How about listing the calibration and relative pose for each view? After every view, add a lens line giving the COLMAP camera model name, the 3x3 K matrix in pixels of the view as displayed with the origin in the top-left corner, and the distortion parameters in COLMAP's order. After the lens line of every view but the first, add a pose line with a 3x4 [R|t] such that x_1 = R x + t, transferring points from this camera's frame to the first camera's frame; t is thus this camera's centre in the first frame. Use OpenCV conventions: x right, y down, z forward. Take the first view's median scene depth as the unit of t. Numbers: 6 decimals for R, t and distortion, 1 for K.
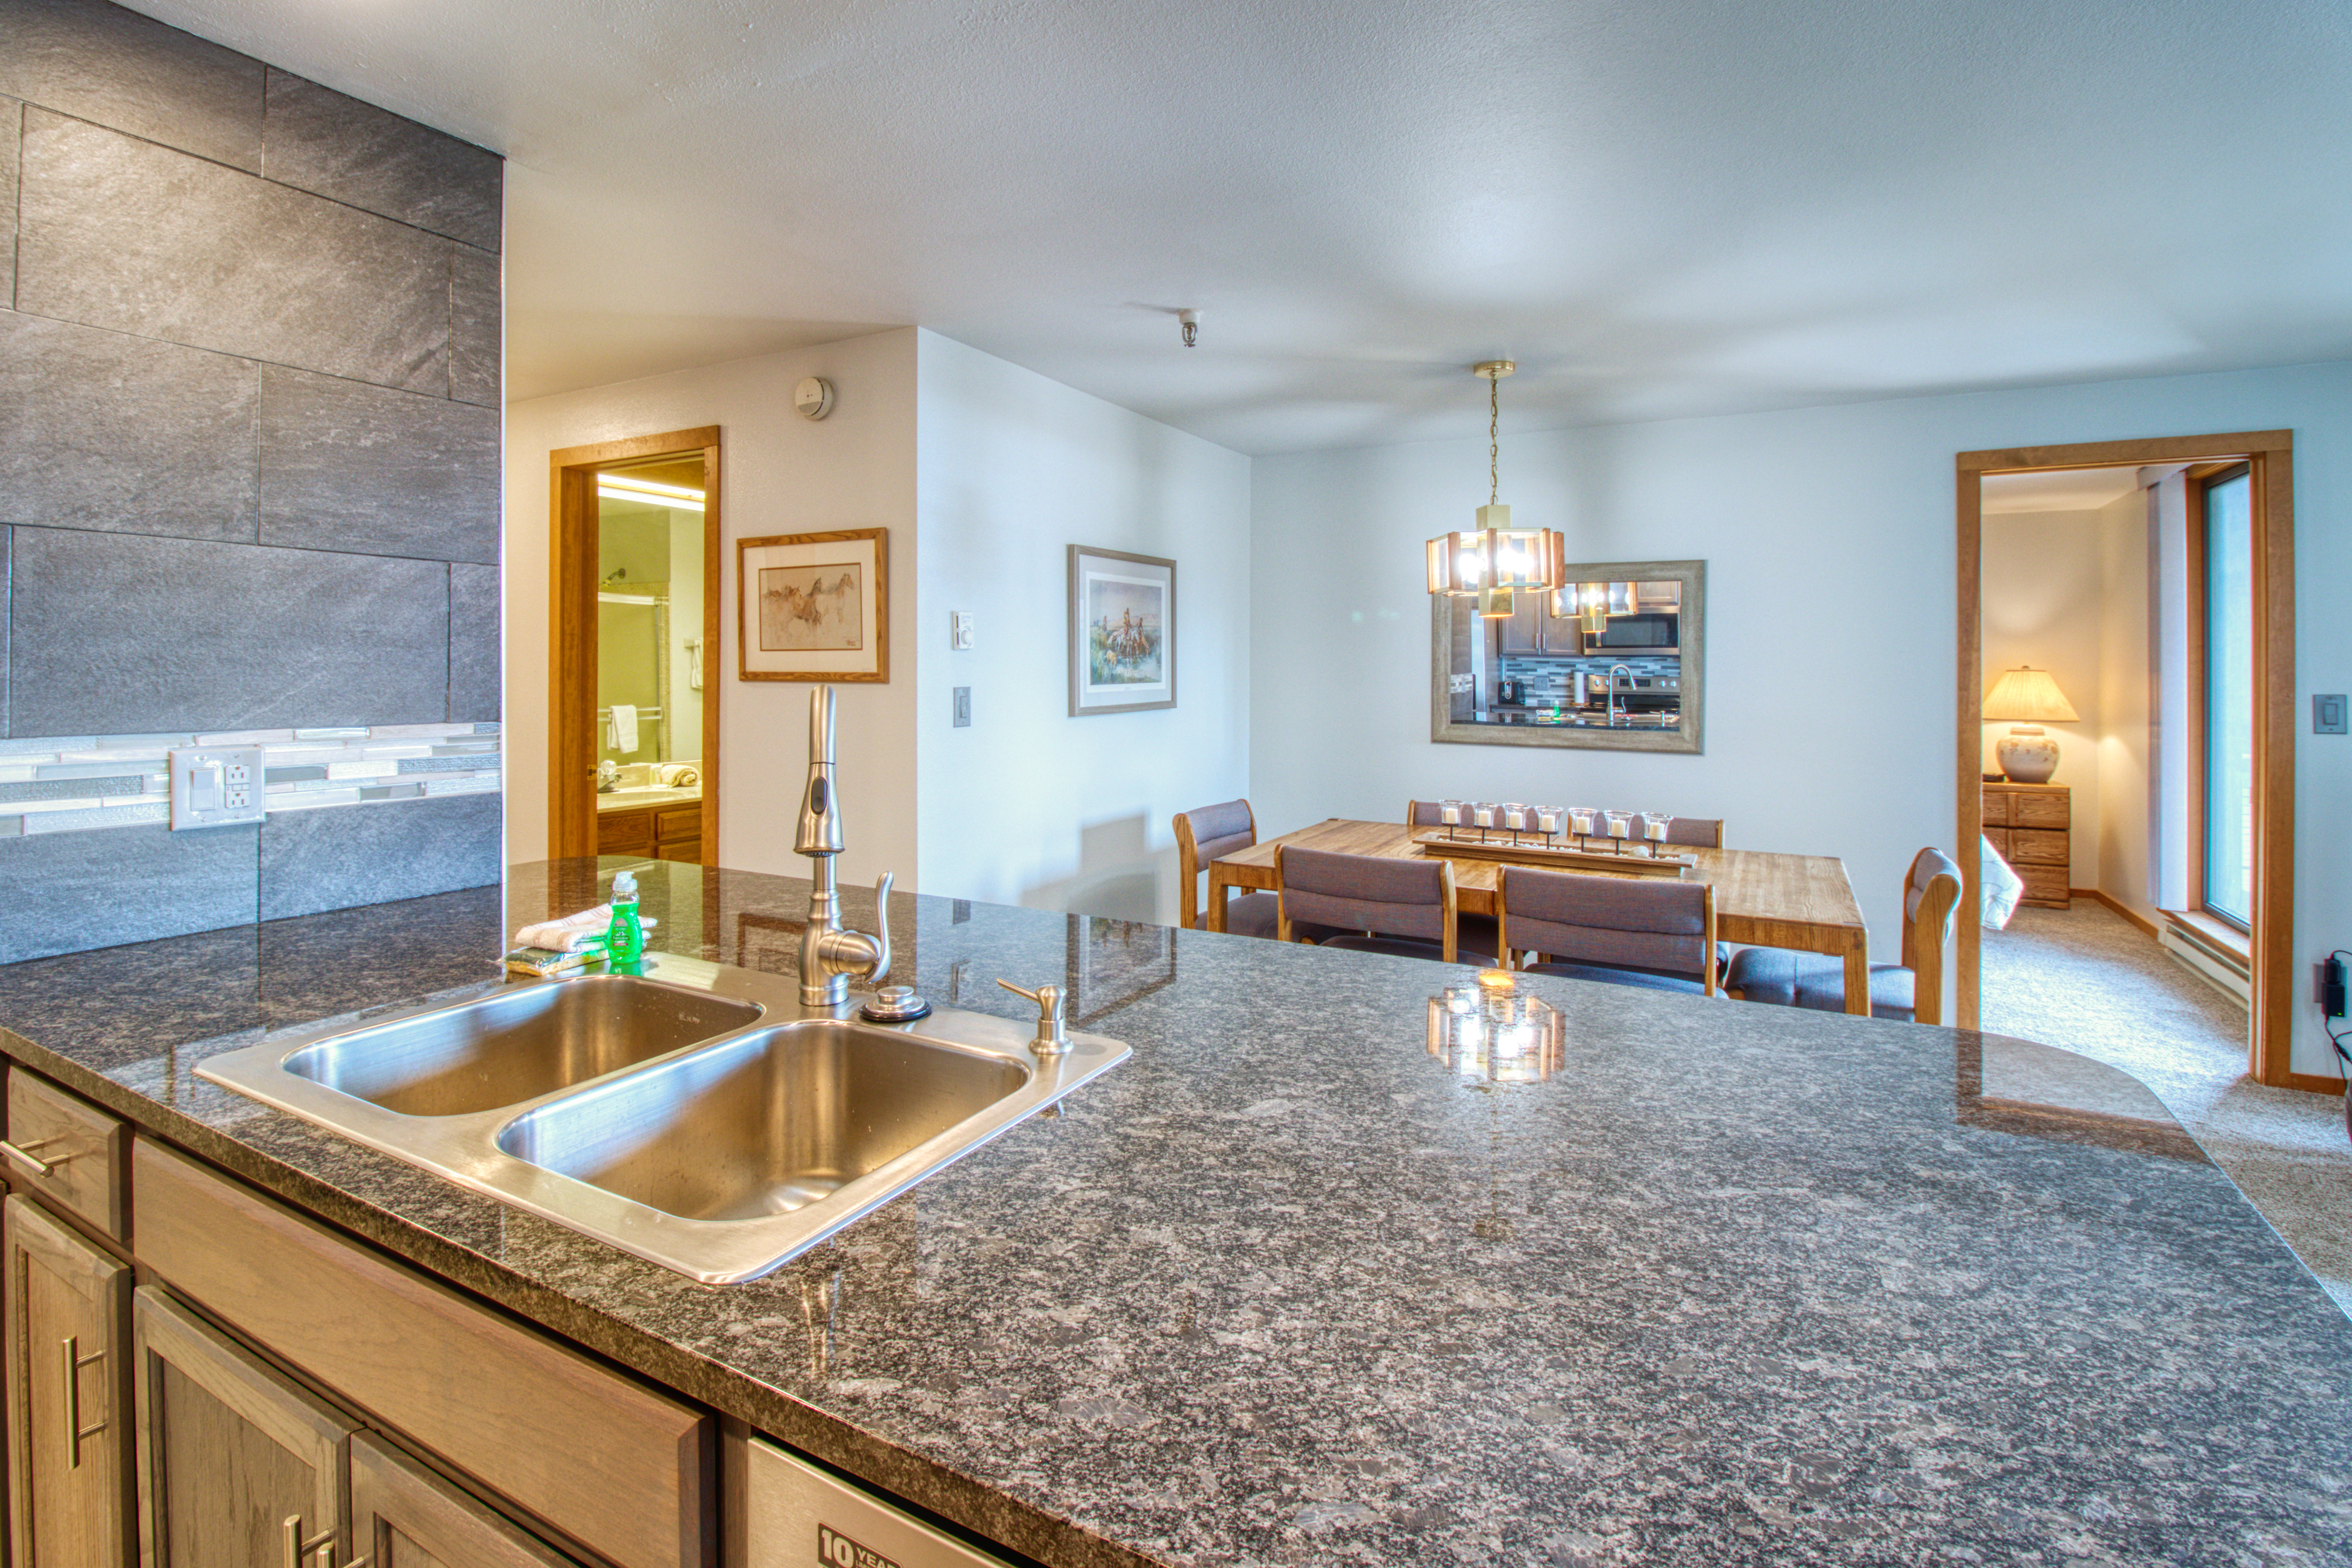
lens RADIAL K [[1112.3, 0, 1172.9], [0, 1112.3, 670.6], [0, 0, 1]] dist [0.002130, -0.013375]
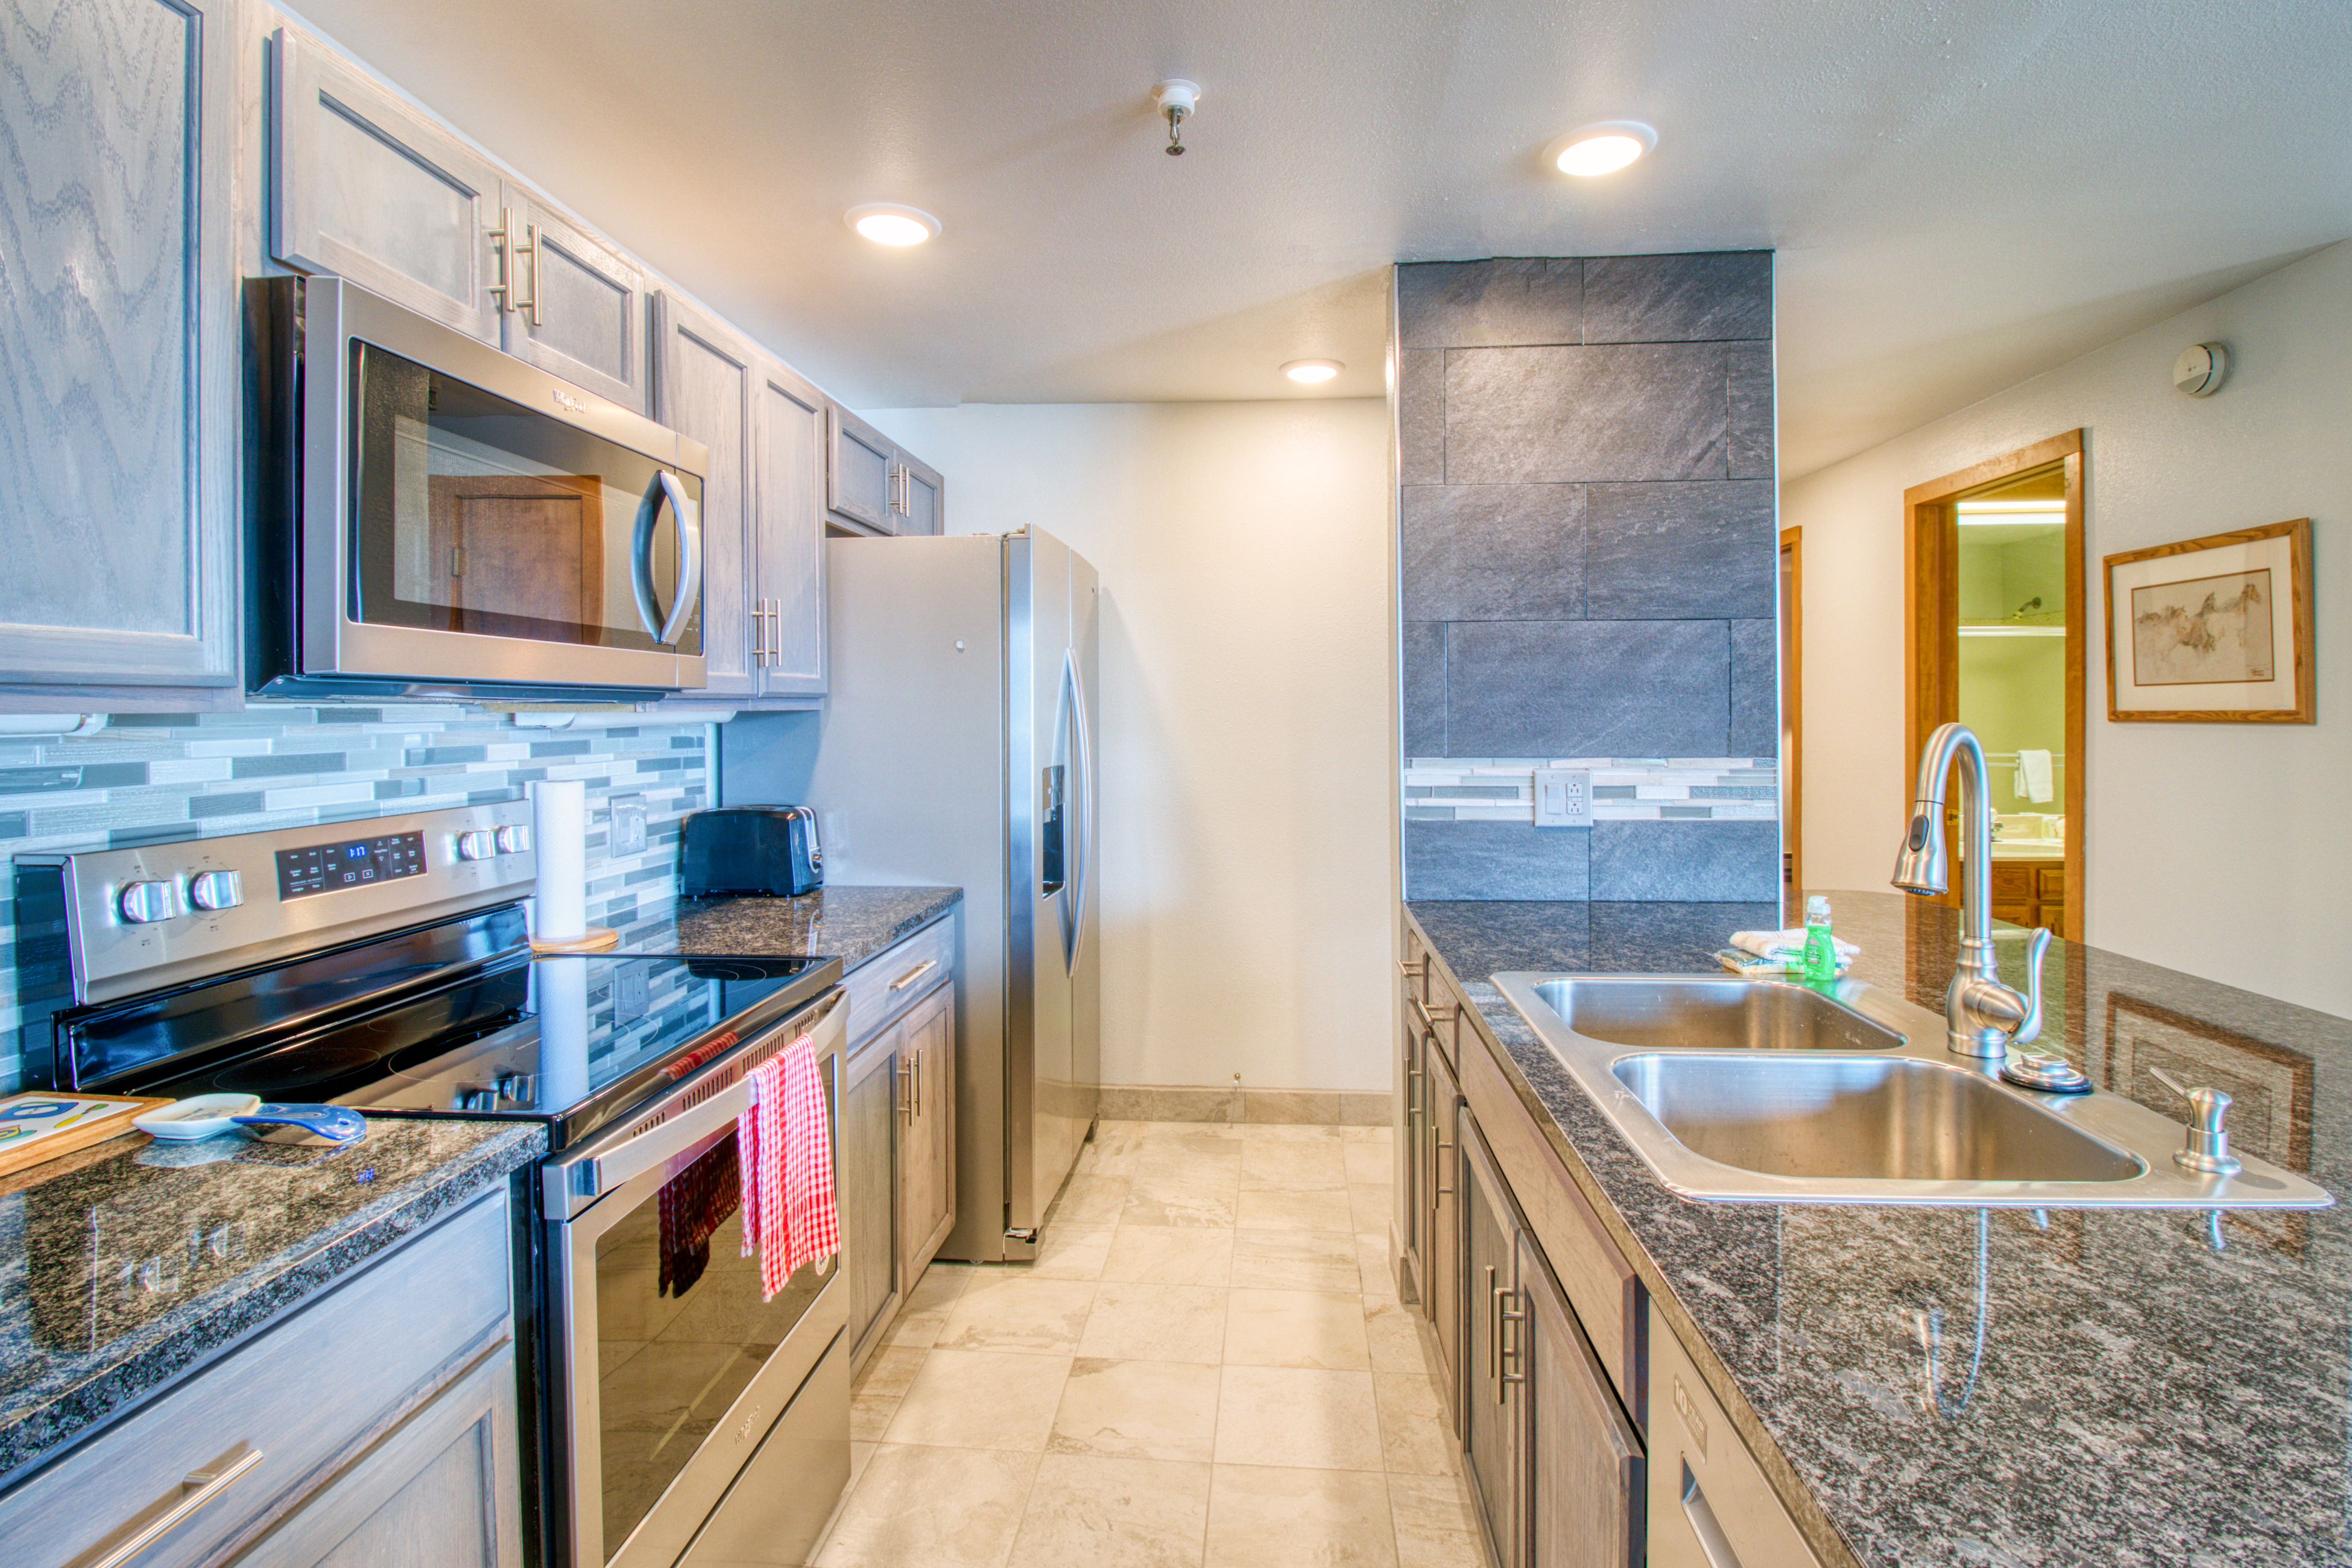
lens RADIAL K [[1106.1, 0, 1179.2], [0, 1106.1, 742.8], [0, 0, 1]] dist [0.000138, -0.011877]
pose [[0.419215, 0.015711, -0.907751, 0.186767], [0.009115, 0.999727, 0.021512, 0.001866], [0.907841, -0.017292, 0.418958, -0.014429]]
